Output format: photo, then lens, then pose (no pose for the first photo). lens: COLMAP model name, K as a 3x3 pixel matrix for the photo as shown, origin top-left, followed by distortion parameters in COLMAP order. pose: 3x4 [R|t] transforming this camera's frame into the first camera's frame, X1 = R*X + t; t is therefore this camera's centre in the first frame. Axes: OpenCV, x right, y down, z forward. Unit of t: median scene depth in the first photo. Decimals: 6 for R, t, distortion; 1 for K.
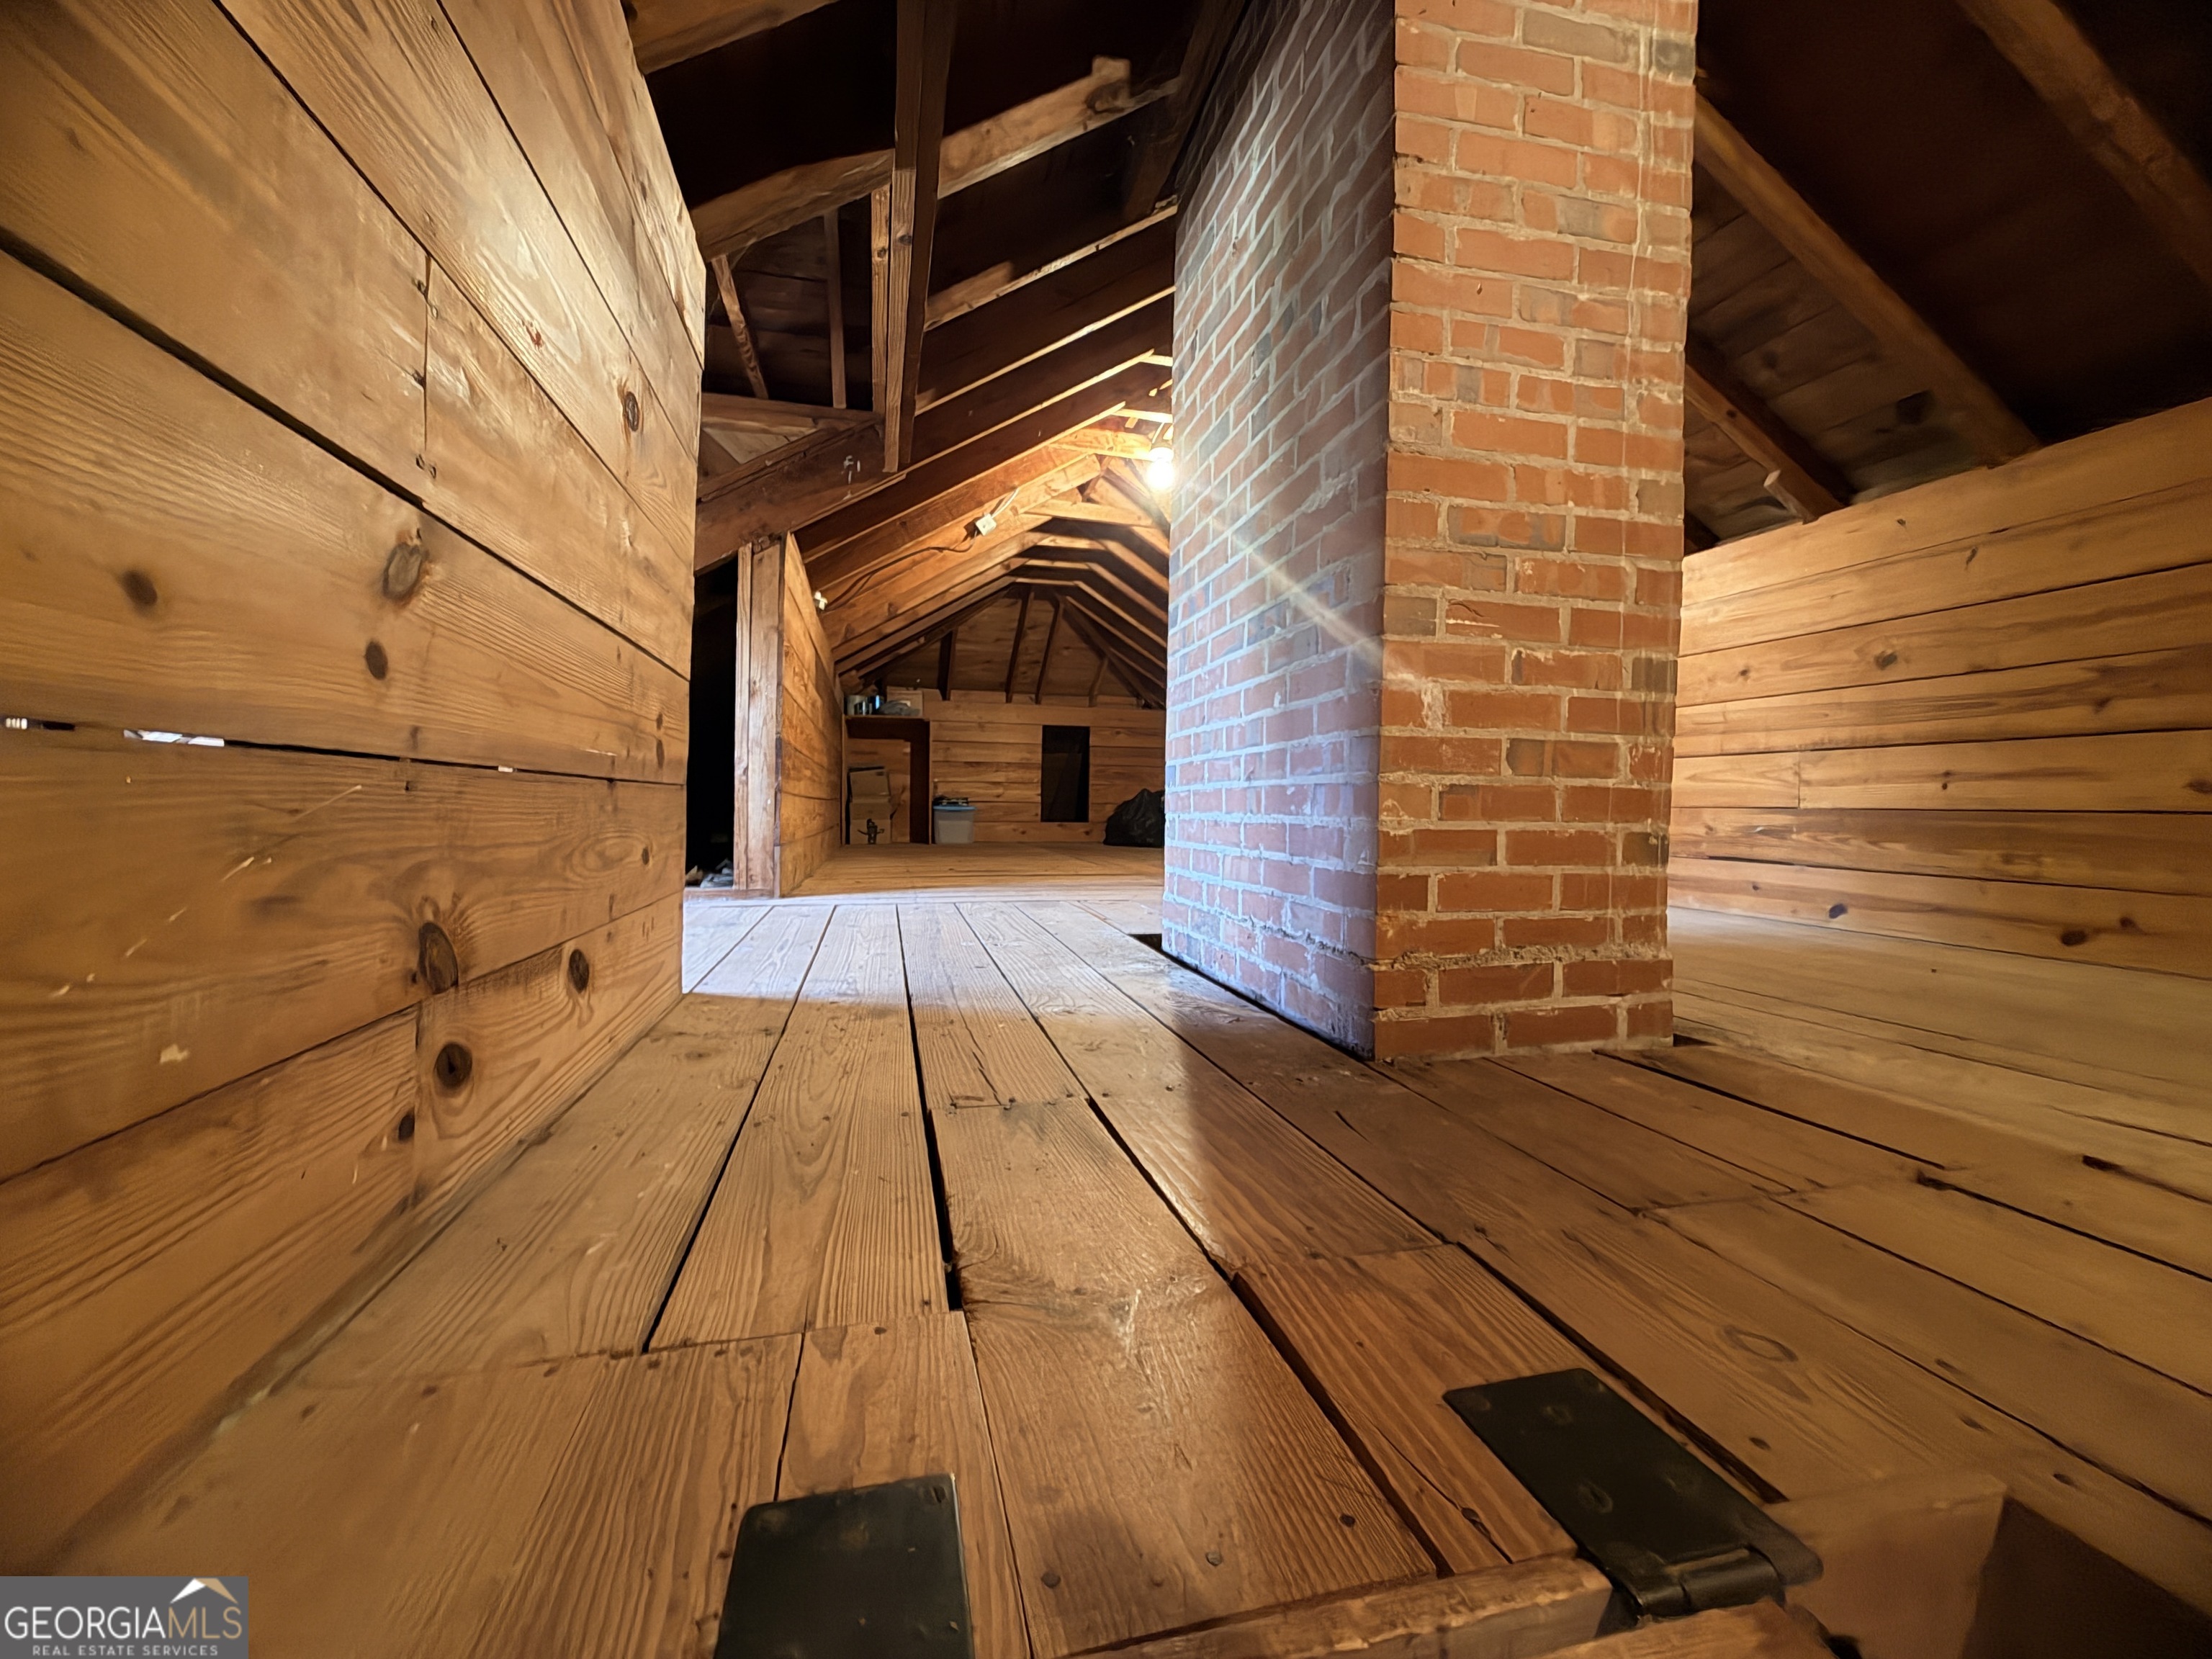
lens RADIAL K [[886.3, 0, 1109.1], [0, 886.3, 826.6], [0, 0, 1]] dist [0.006113, -0.000657]
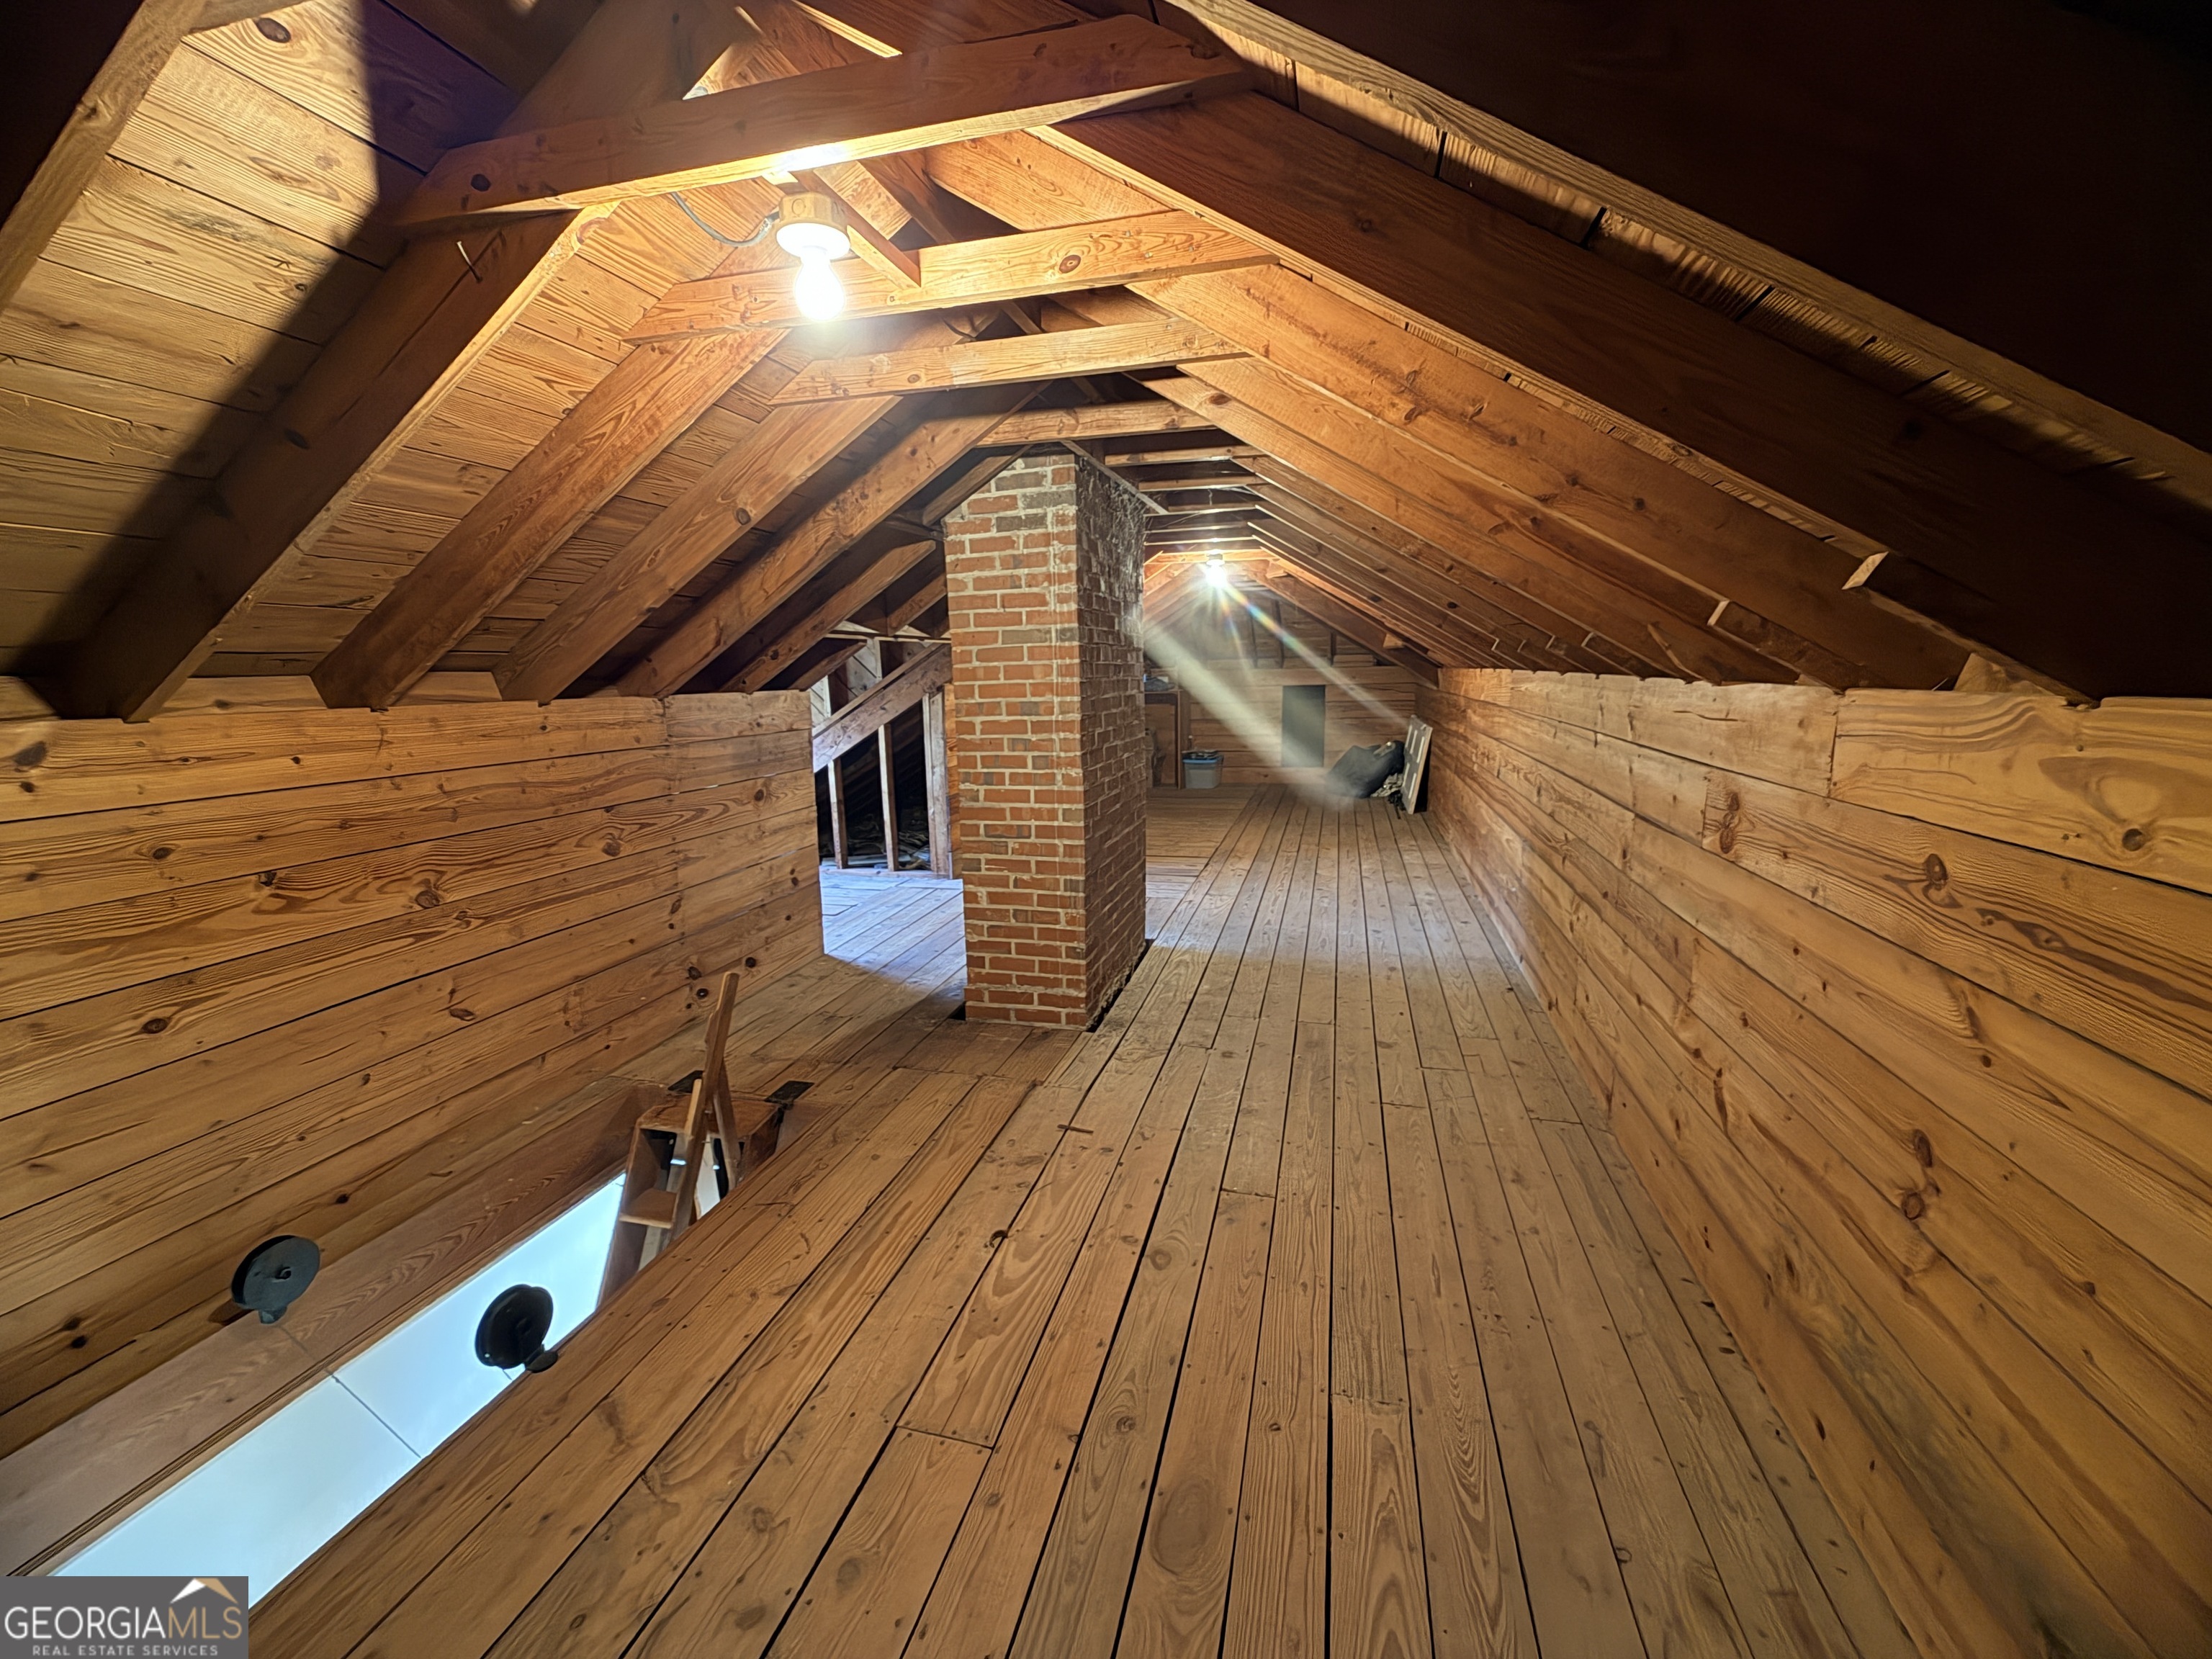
lens RADIAL K [[886.3, 0, 1101.5], [0, 886.3, 828.6], [0, 0, 1]] dist [0.006113, -0.000657]
pose [[0.874421, 0.051338, -0.482444, 1.935795], [0.024843, 0.988343, 0.150200, -0.723128], [0.484532, -0.143324, 0.862953, -1.110655]]
